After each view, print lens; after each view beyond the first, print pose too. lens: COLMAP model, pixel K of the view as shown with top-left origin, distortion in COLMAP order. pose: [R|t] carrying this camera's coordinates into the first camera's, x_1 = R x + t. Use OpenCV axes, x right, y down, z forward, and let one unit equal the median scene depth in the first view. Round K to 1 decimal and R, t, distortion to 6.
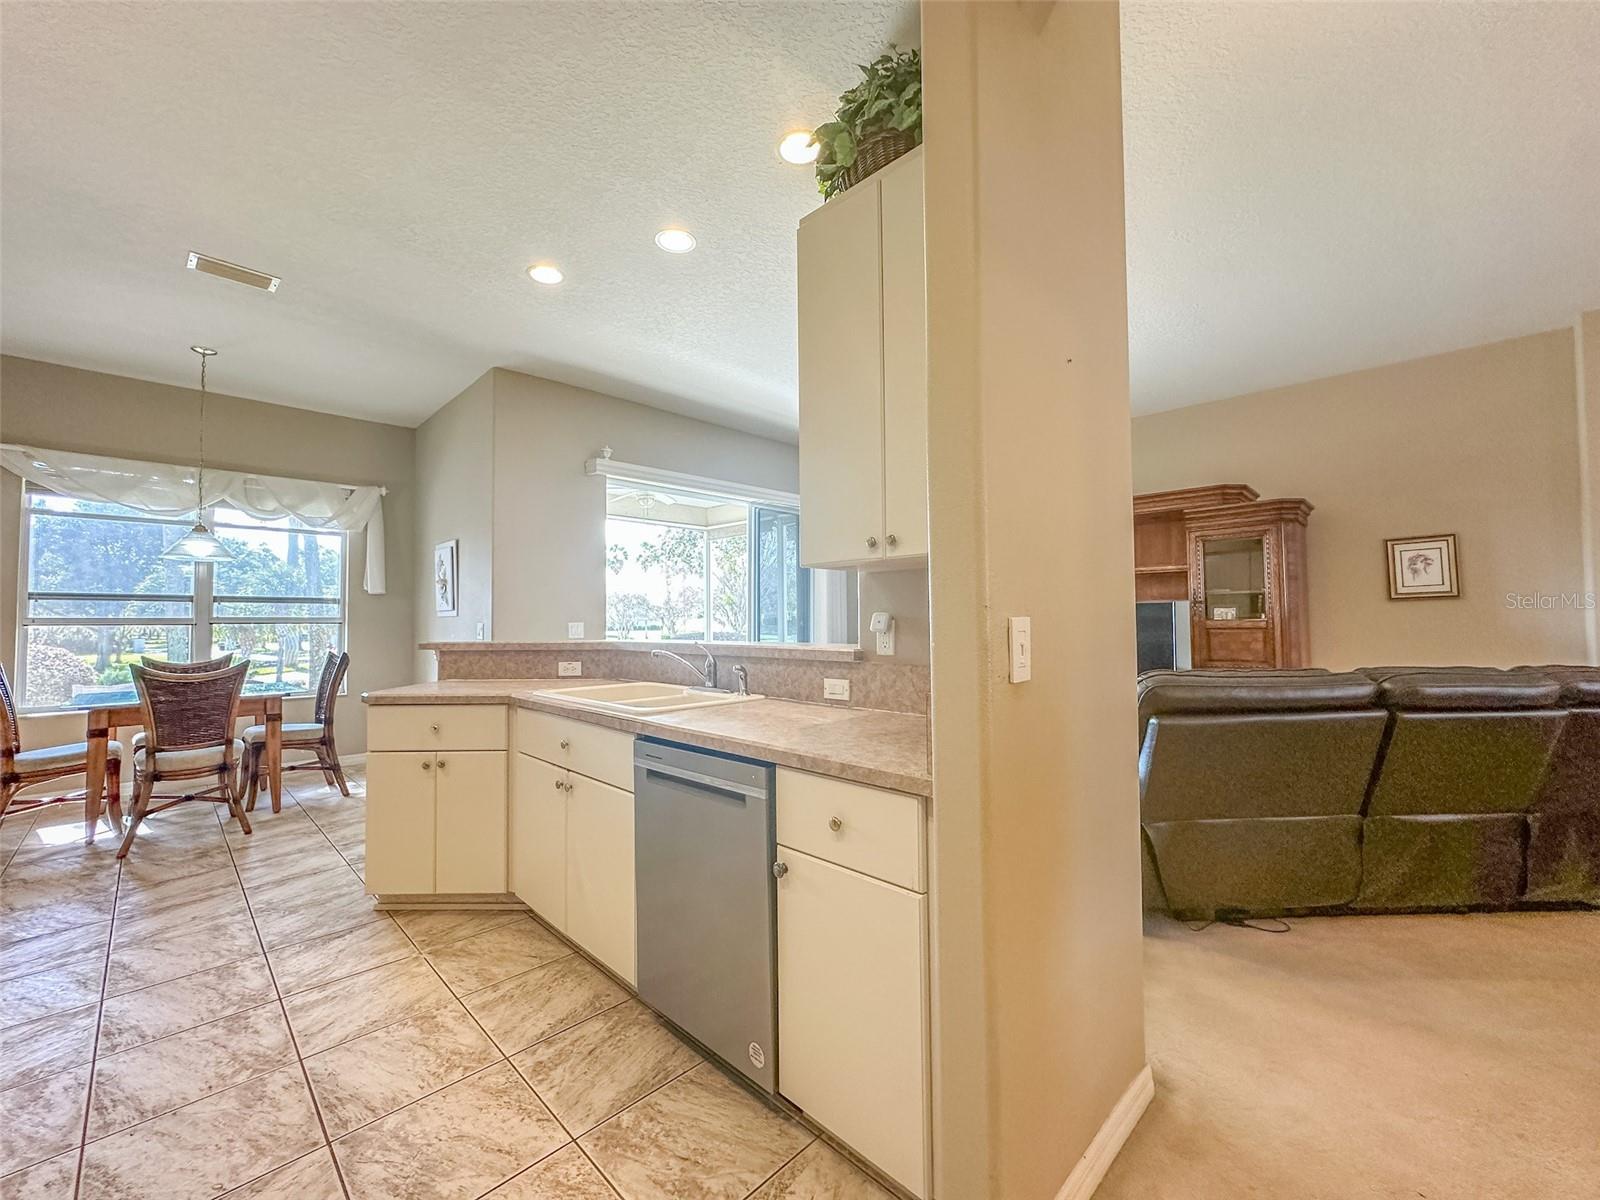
lens RADIAL K [[644.7, 0, 800.0], [0, 644.7, 600.0], [0, 0, 1]] dist [-0.000984, 0.000245]
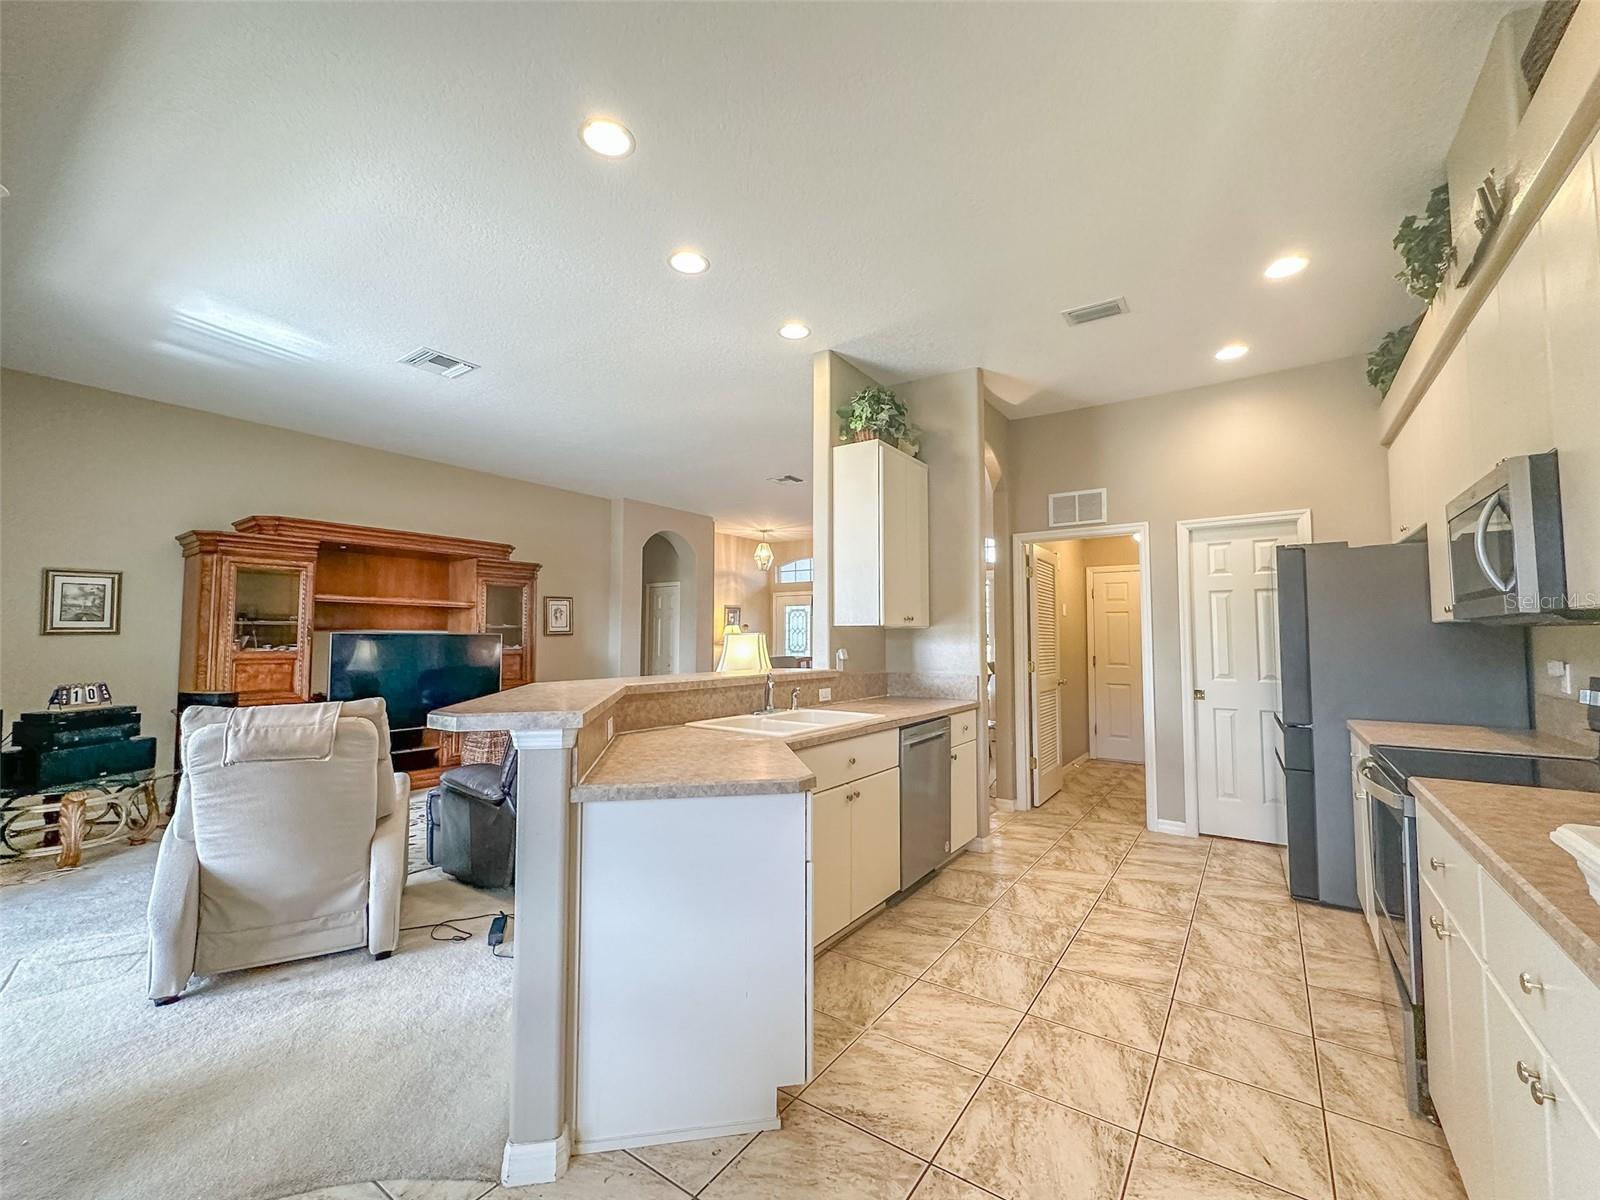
lens RADIAL K [[659.2, 0, 806.9], [0, 659.2, 601.2], [0, 0, 1]] dist [0.000325, 0.000315]
pose [[-0.181954, 0.064767, 0.981172, -1.726780], [-0.035351, 0.996753, -0.072351, 0.024210], [-0.982671, -0.047850, -0.179073, 1.453195]]
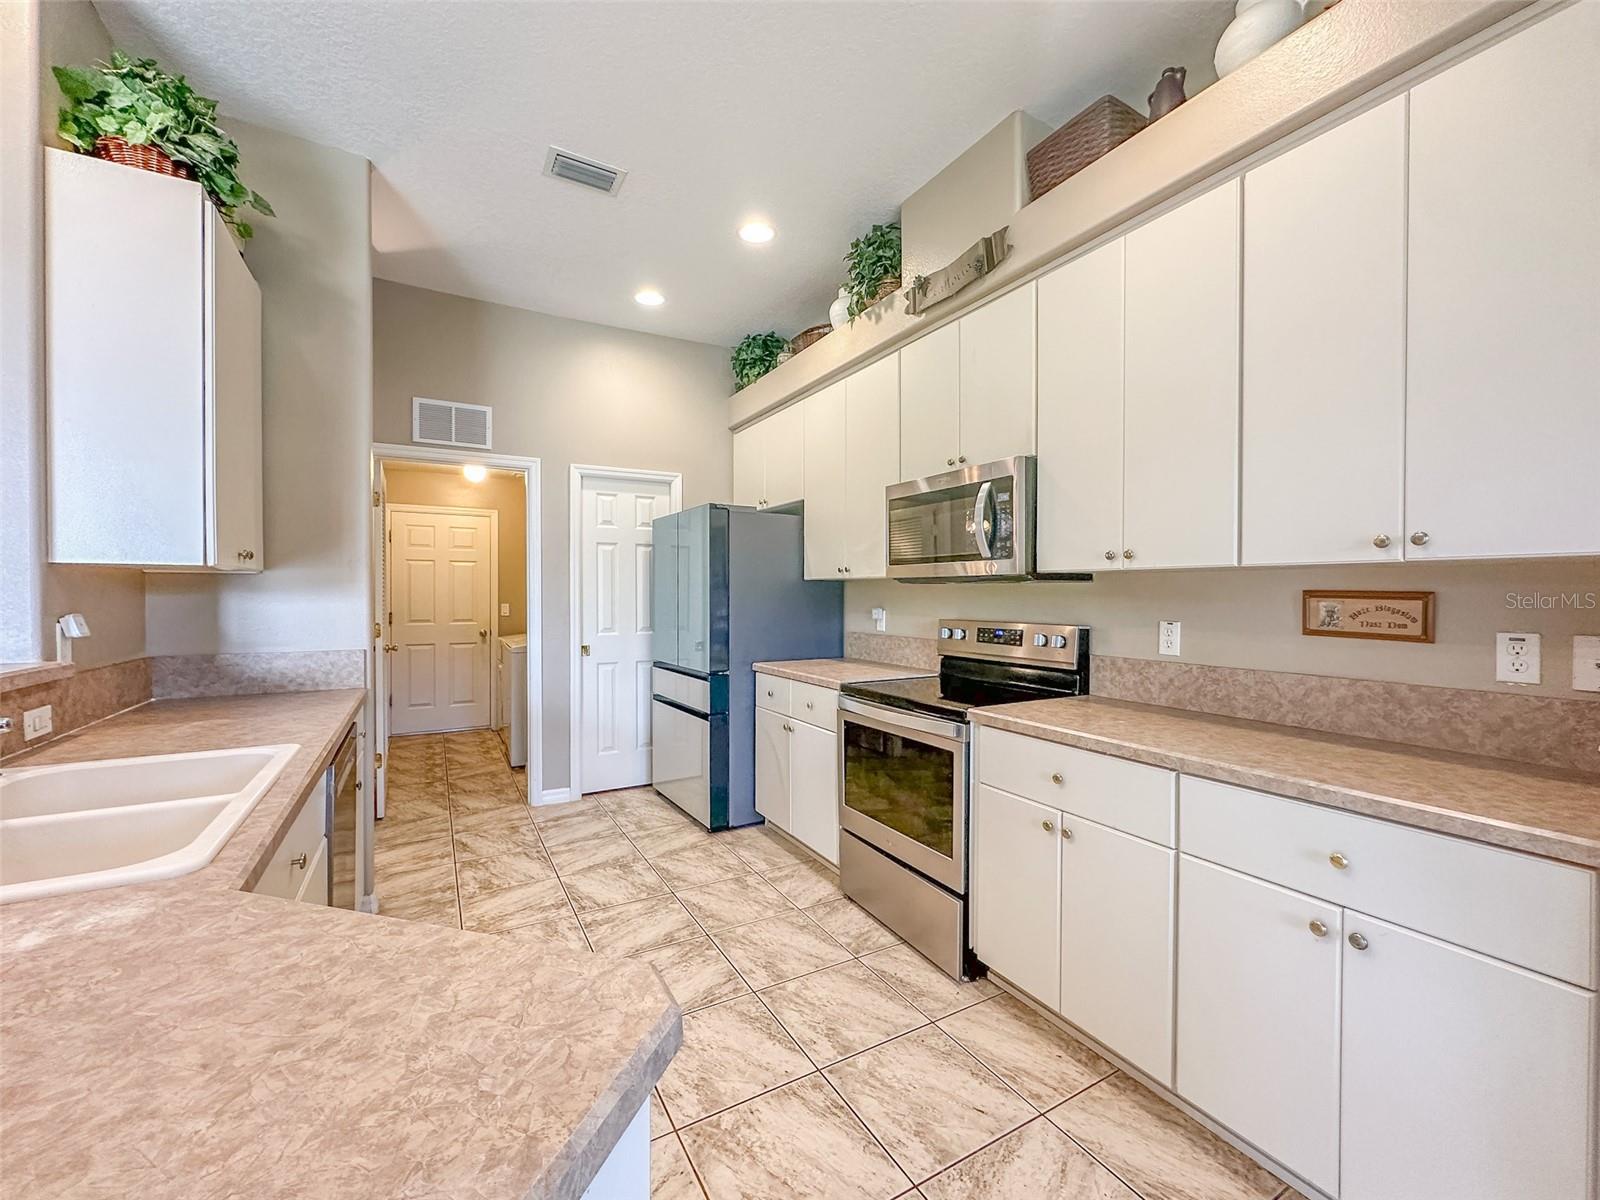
lens RADIAL K [[650.9, 0, 795.9], [0, 650.9, 599.9], [0, 0, 1]] dist [0.000185, 0.000182]
pose [[-0.963043, 0.004177, 0.269315, -1.010843], [-0.002880, 0.999663, -0.025802, 0.019676], [-0.269332, -0.025624, -0.962707, 1.571015]]
